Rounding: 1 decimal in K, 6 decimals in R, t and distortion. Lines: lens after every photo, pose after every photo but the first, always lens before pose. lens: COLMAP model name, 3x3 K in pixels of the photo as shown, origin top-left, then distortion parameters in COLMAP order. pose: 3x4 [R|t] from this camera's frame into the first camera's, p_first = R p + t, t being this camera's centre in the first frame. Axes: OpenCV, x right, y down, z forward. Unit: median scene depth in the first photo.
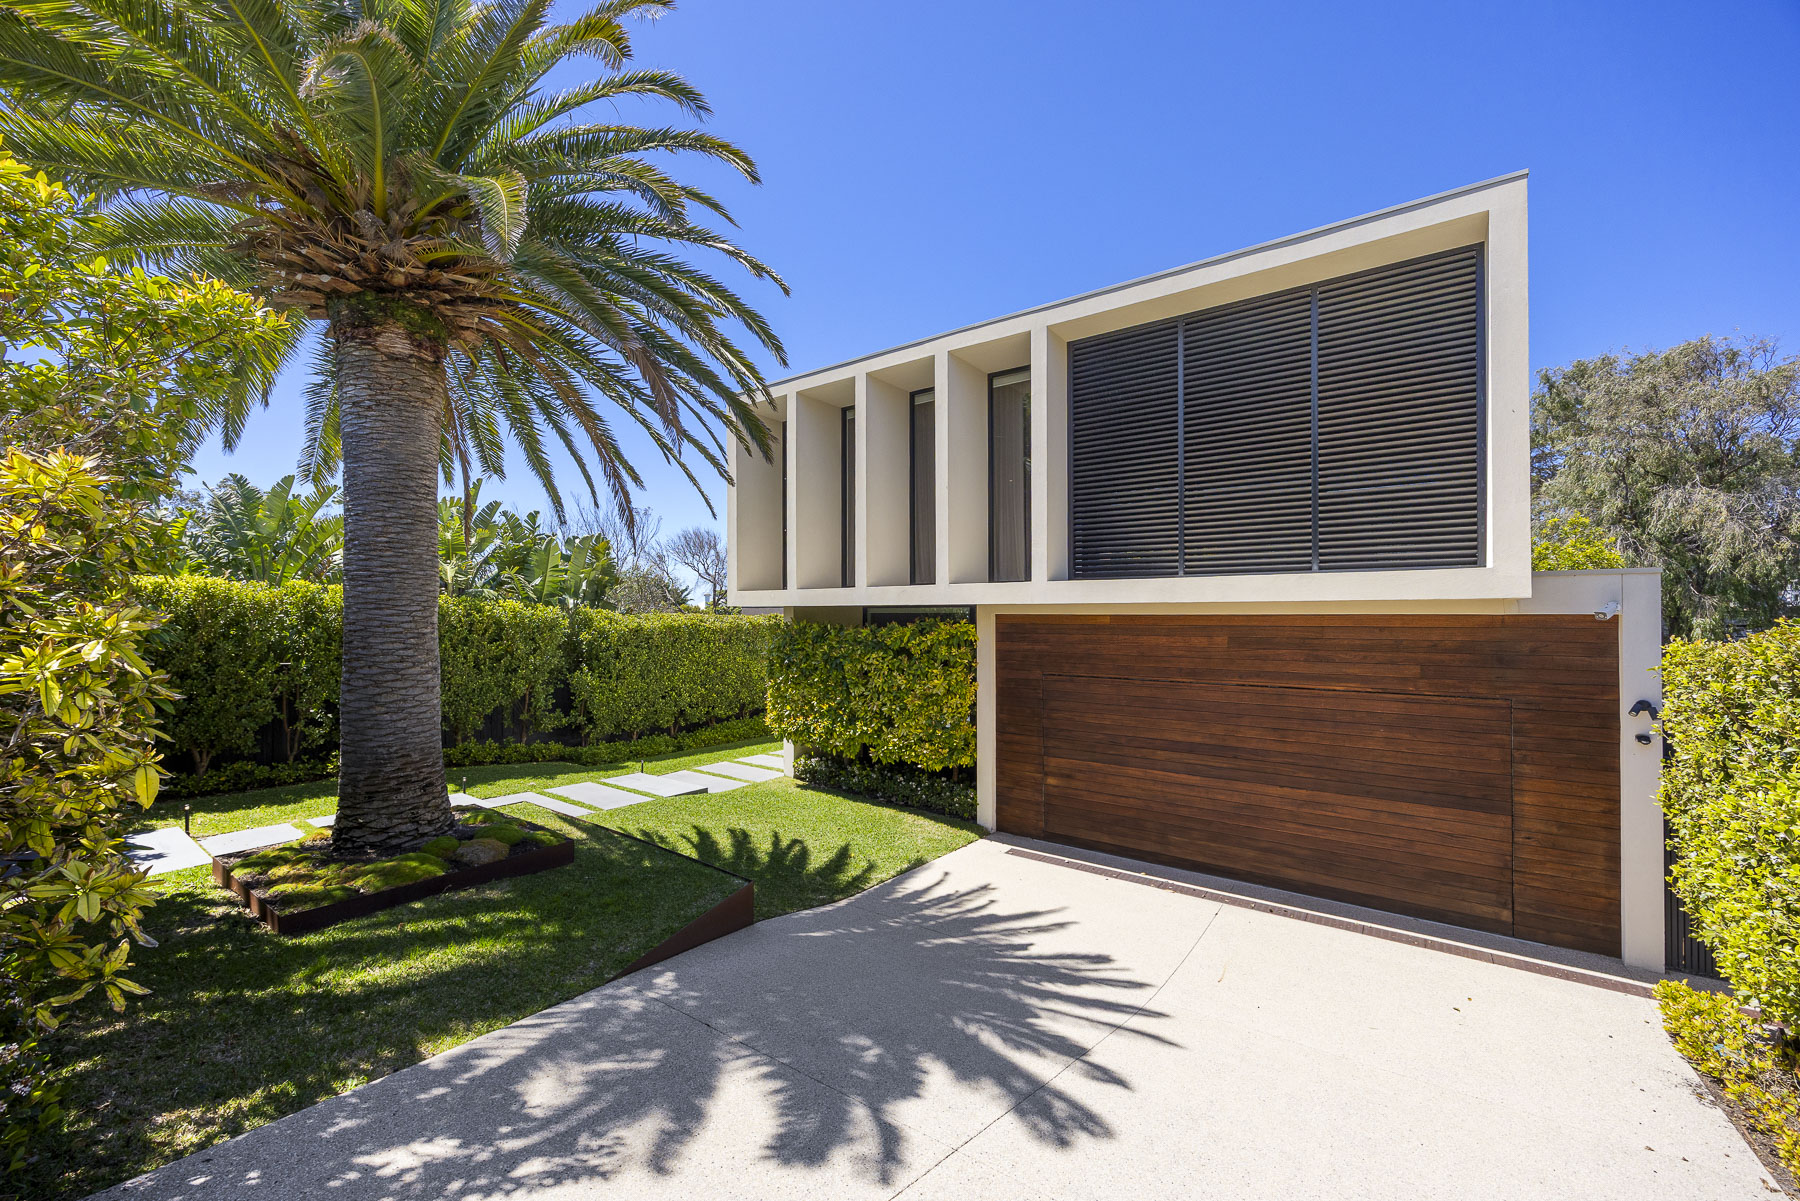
lens RADIAL K [[743.6, 0, 900.0], [0, 743.6, 600.5], [0, 0, 1]] dist [0.000699, 0.000017]
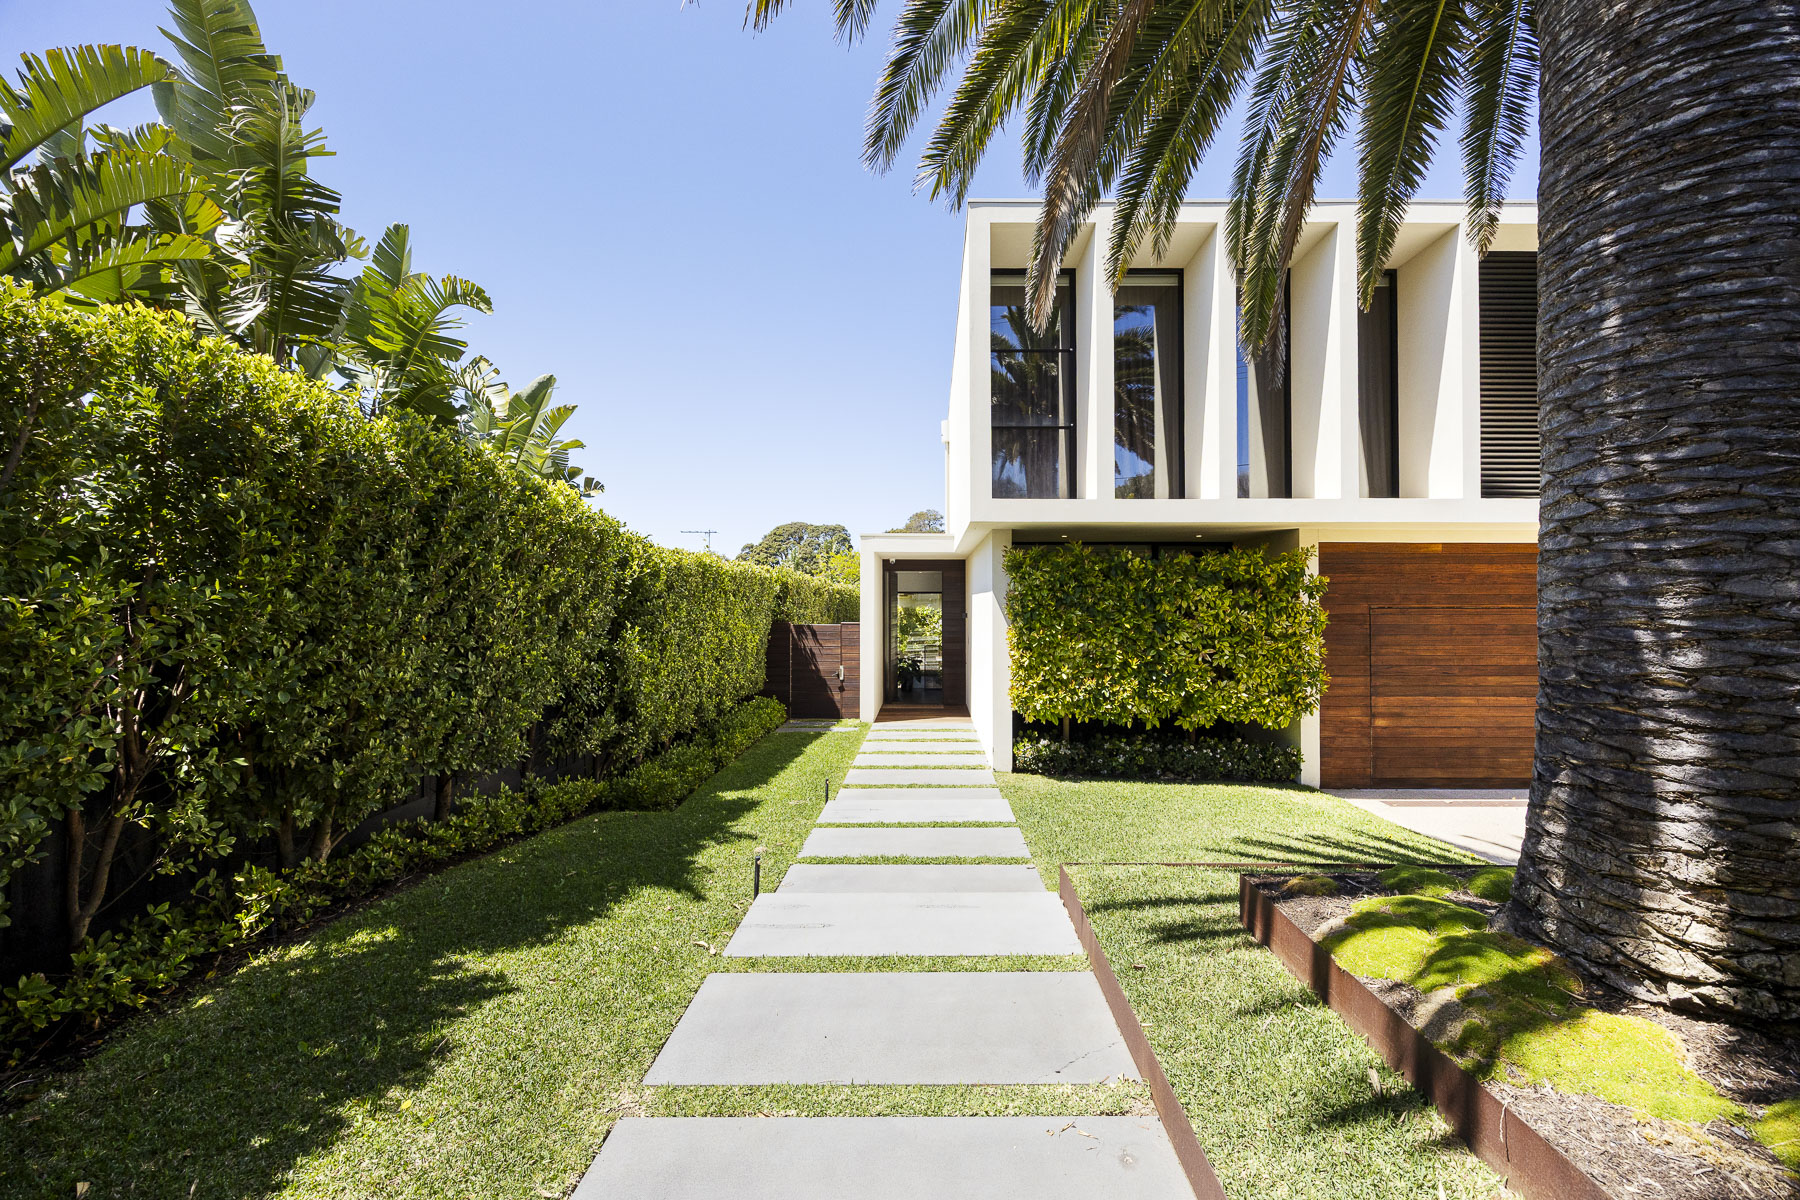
lens RADIAL K [[743.6, 0, 900.0], [0, 743.6, 600.0], [0, 0, 1]] dist [0.000699, 0.000017]
pose [[0.787591, 0.005063, 0.616177, -0.873168], [-0.007024, 0.999975, 0.000761, 0.098222], [-0.616158, -0.004928, 0.787607, 0.669465]]
